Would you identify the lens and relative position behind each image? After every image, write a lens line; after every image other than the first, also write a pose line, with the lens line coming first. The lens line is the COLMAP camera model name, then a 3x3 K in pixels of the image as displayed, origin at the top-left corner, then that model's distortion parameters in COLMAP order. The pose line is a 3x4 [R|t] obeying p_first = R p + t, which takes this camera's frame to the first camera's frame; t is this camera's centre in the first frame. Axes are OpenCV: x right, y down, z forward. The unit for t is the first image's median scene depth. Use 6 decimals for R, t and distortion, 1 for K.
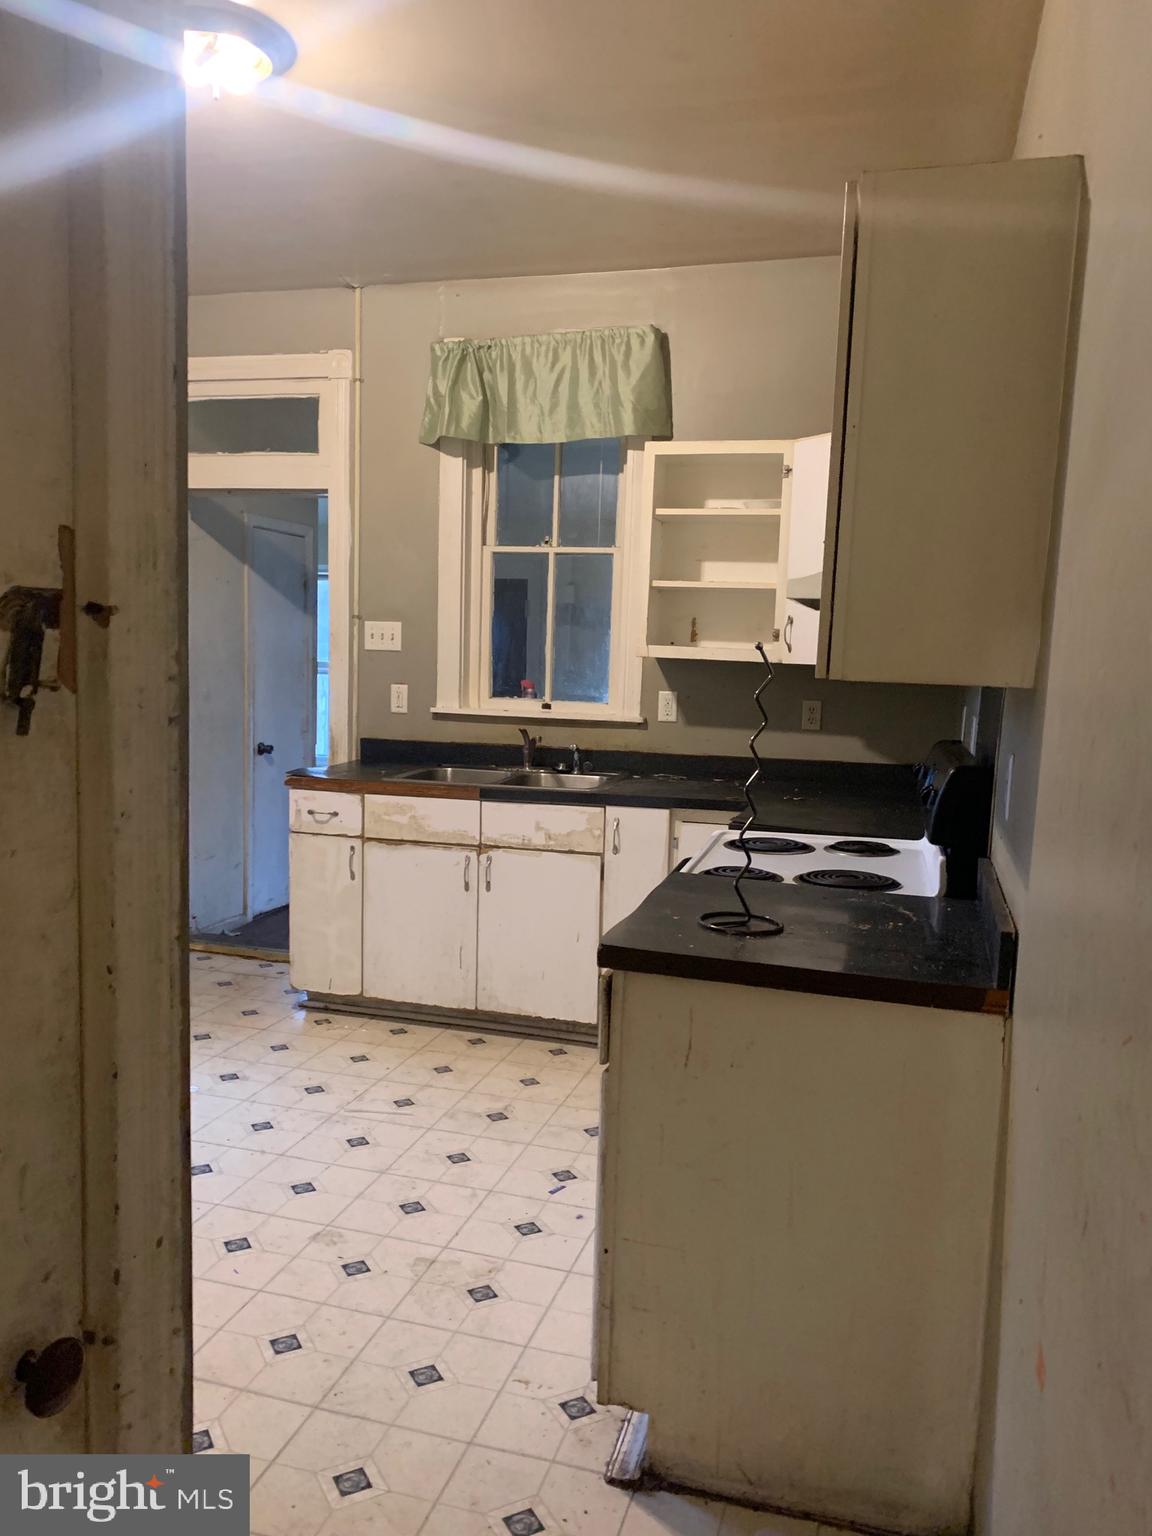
lens RADIAL K [[1181.3, 0, 572.6], [0, 1181.3, 774.3], [0, 0, 1]] dist [0.037493, -0.051637]
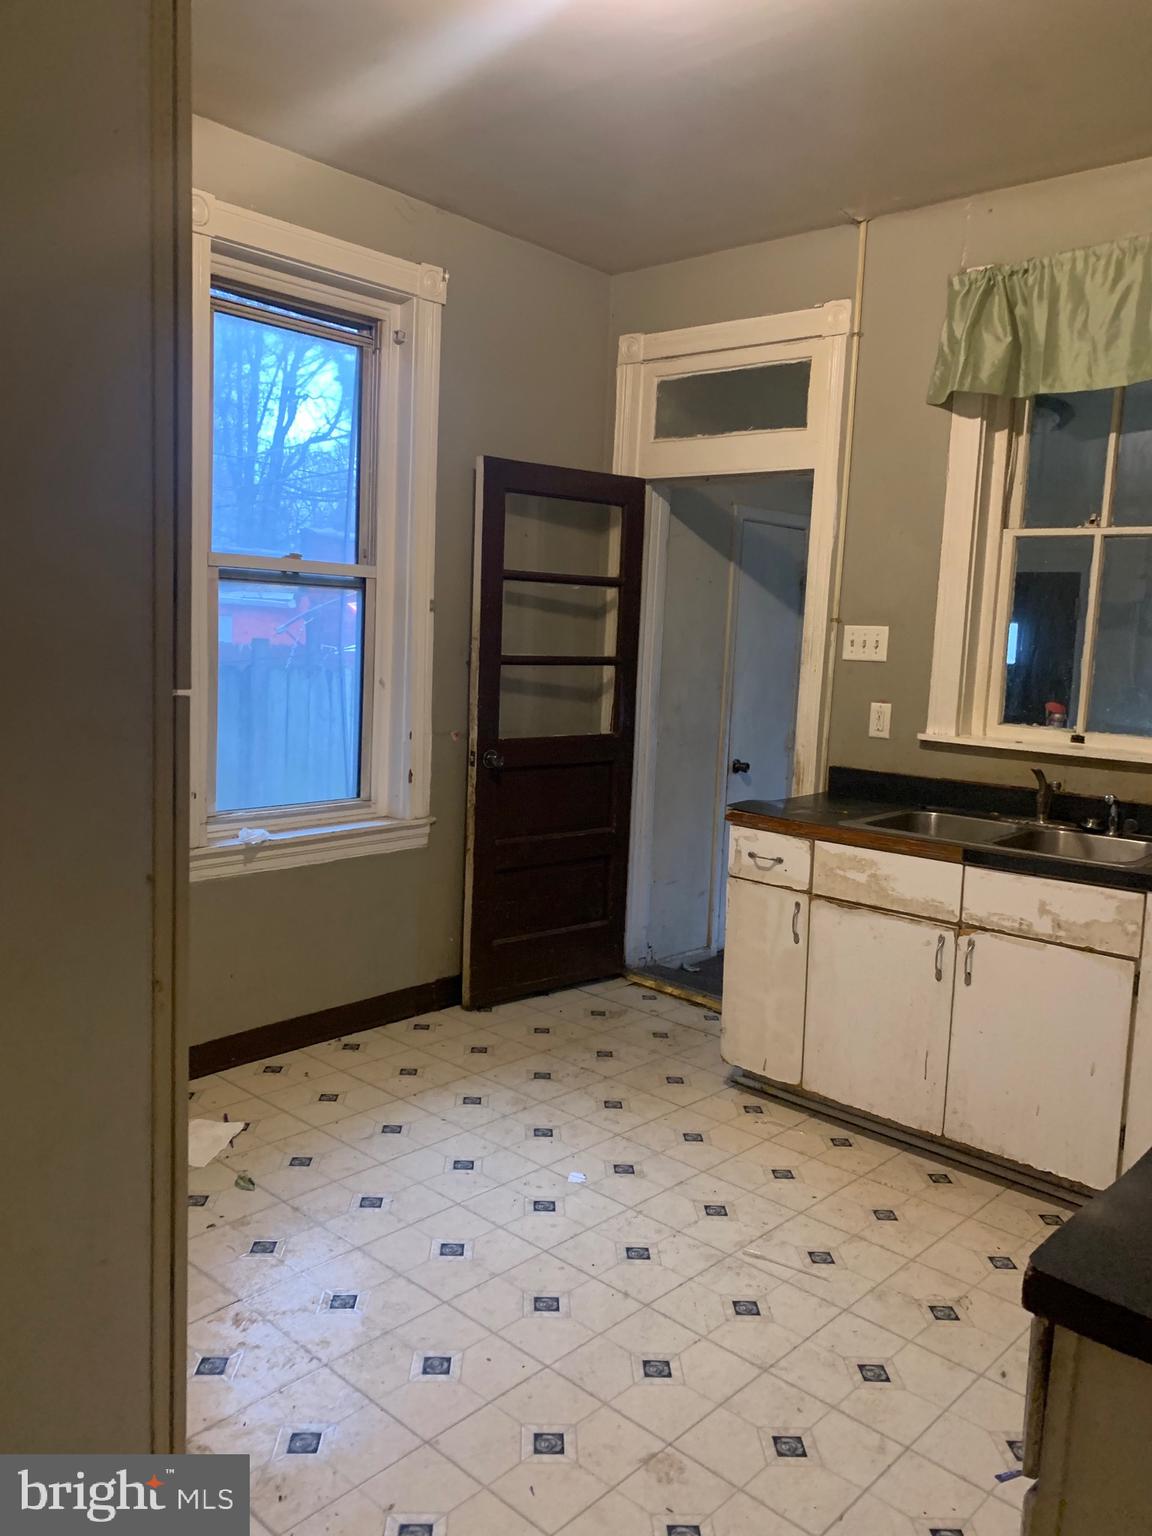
lens RADIAL K [[1181.3, 0, 566.0], [0, 1181.3, 763.7], [0, 0, 1]] dist [0.037493, -0.051637]
pose [[0.893227, 0.058617, -0.445768, 0.026371], [-0.062031, 0.998050, 0.006945, -0.028261], [0.445306, 0.021448, 0.895121, 0.185565]]
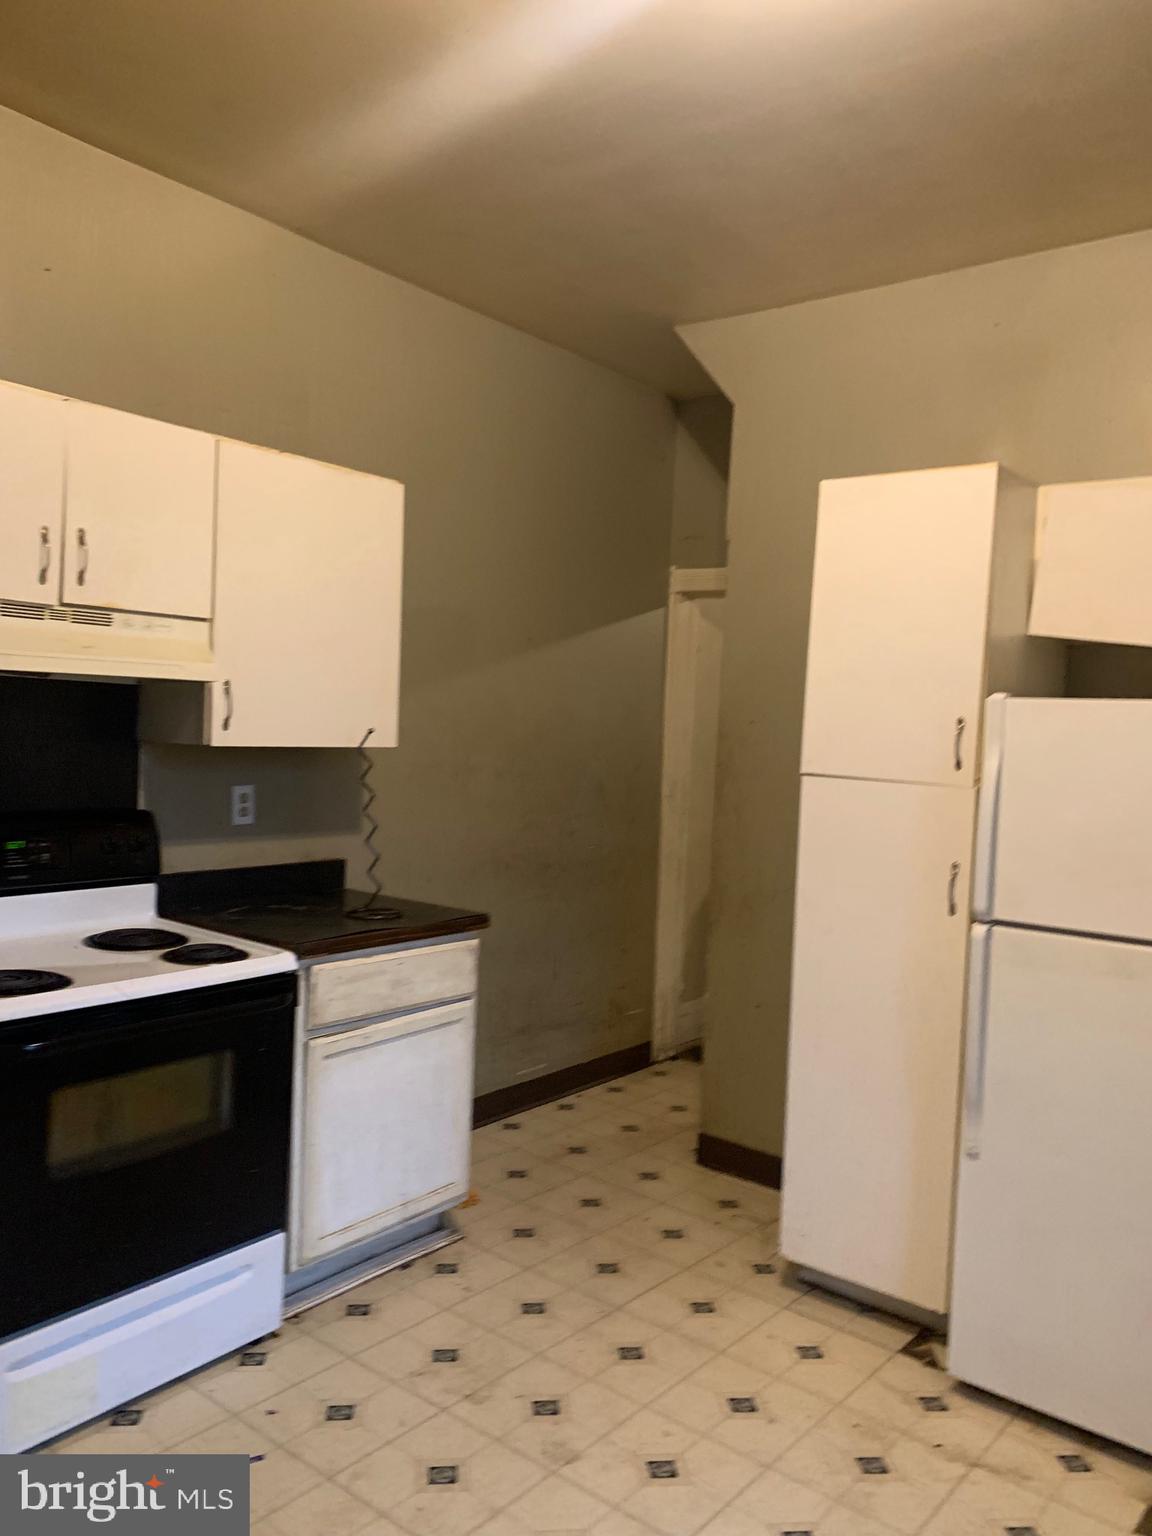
lens RADIAL K [[1181.3, 0, 574.4], [0, 1181.3, 767.7], [0, 0, 1]] dist [0.037493, -0.051637]
pose [[-0.918879, -0.095135, 0.382897, -0.303566], [-0.034532, 0.986161, 0.162153, -0.143986], [-0.393025, 0.135777, -0.909448, 1.043511]]
